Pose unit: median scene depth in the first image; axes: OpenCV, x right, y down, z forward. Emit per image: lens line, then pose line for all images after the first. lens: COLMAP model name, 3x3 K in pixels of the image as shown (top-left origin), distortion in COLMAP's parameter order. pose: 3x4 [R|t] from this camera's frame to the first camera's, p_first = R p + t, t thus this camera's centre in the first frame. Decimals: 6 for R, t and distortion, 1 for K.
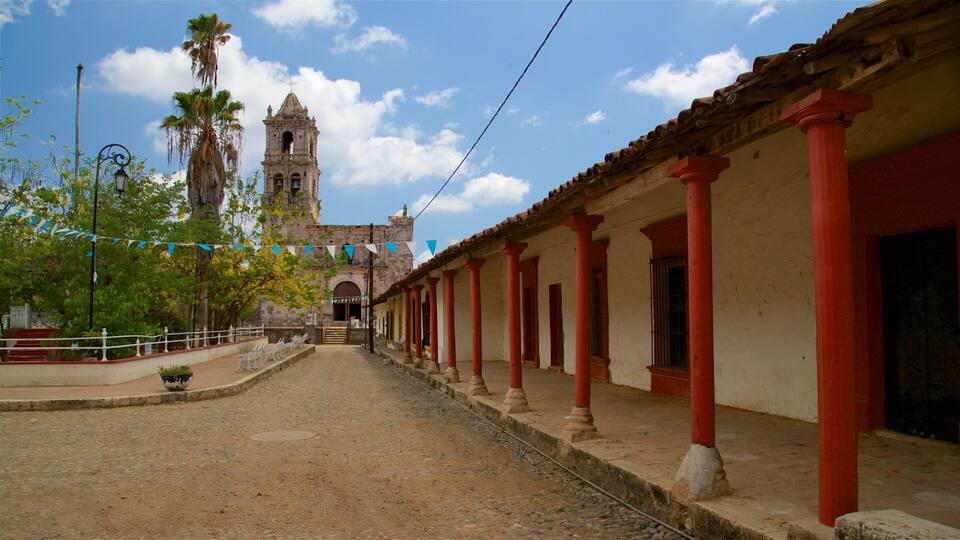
lens RADIAL K [[686.5, 0, 481.3], [0, 686.5, 306.3], [0, 0, 1]] dist [-0.094618, 0.057154]
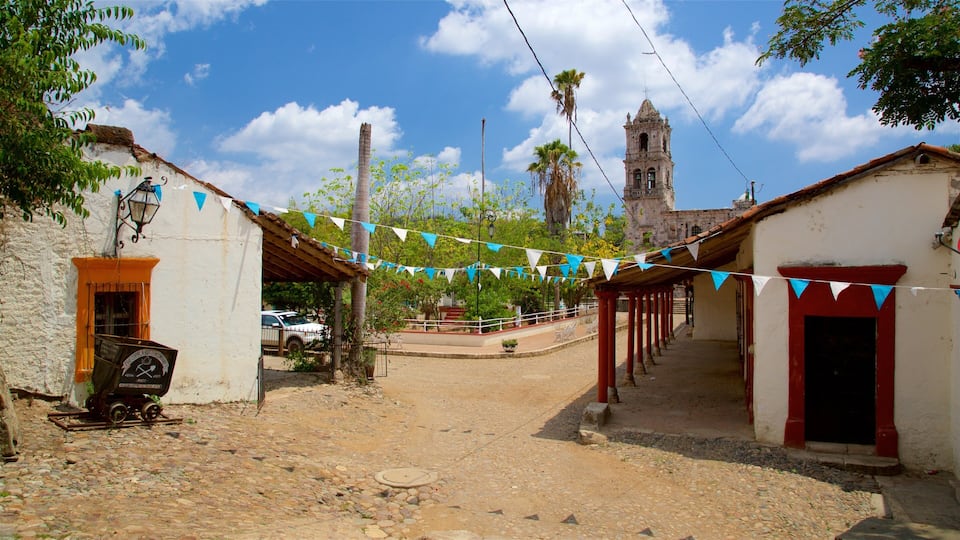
lens RADIAL K [[779.7, 0, 479.5], [0, 779.7, 245.4], [0, 0, 1]] dist [-0.062786, 0.003093]
pose [[0.829103, -0.013449, -0.558934, 0.236002], [0.010229, 0.999908, -0.008886, -0.052285], [0.559002, 0.001650, 0.829165, -0.291810]]
